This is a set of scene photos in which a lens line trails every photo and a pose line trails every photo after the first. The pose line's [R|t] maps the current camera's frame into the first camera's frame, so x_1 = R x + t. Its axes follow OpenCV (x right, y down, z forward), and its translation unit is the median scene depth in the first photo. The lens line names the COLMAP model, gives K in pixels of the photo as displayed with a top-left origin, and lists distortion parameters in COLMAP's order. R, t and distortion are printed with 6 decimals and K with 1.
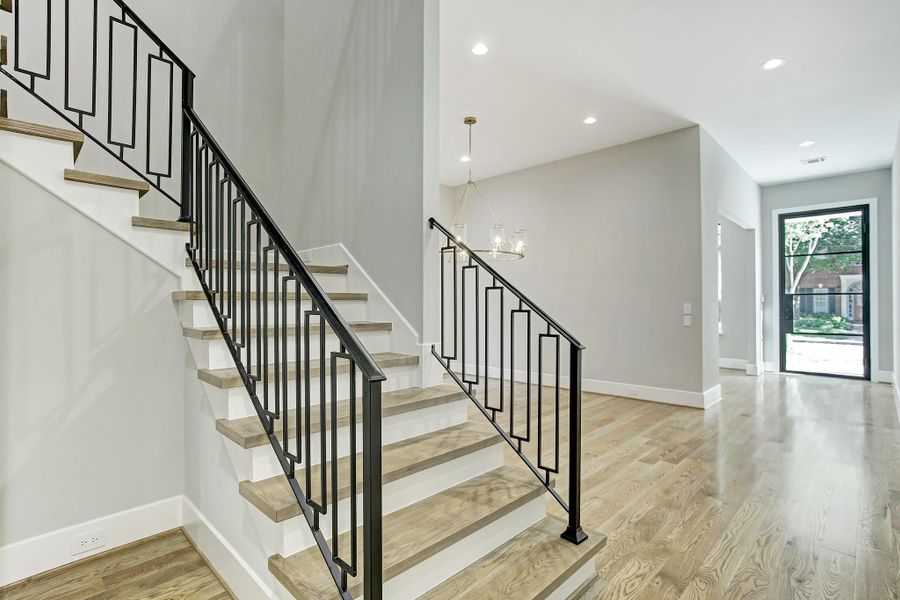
lens RADIAL K [[446.0, 0, 447.5], [0, 446.0, 296.8], [0, 0, 1]] dist [-0.070579, 0.058882]
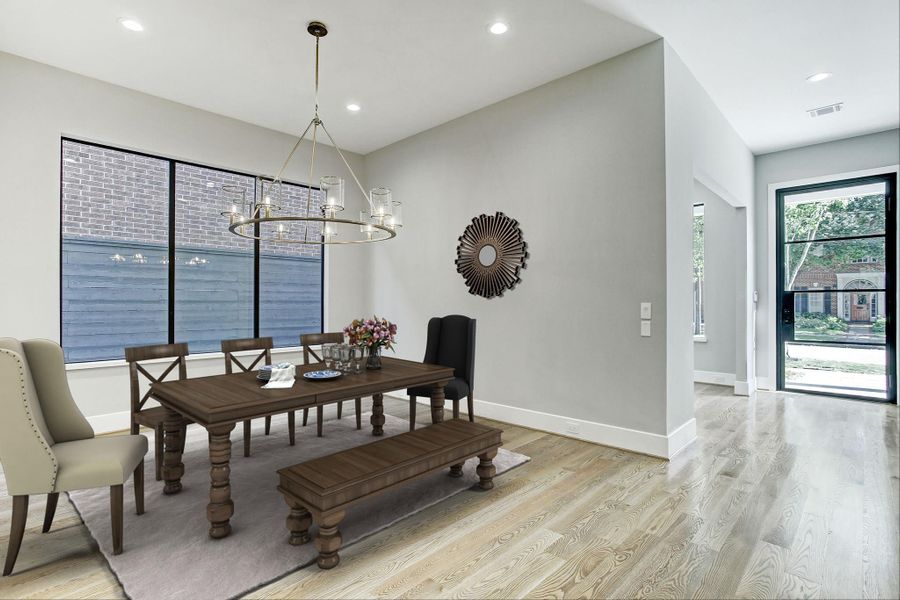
lens RADIAL K [[446.0, 0, 447.5], [0, 446.0, 296.8], [0, 0, 1]] dist [-0.070579, 0.058882]
pose [[0.999940, 0.002006, 0.010757, 0.166627], [-0.002032, 0.999995, 0.002438, 0.003225], [-0.010752, -0.002459, 0.999939, 0.230629]]
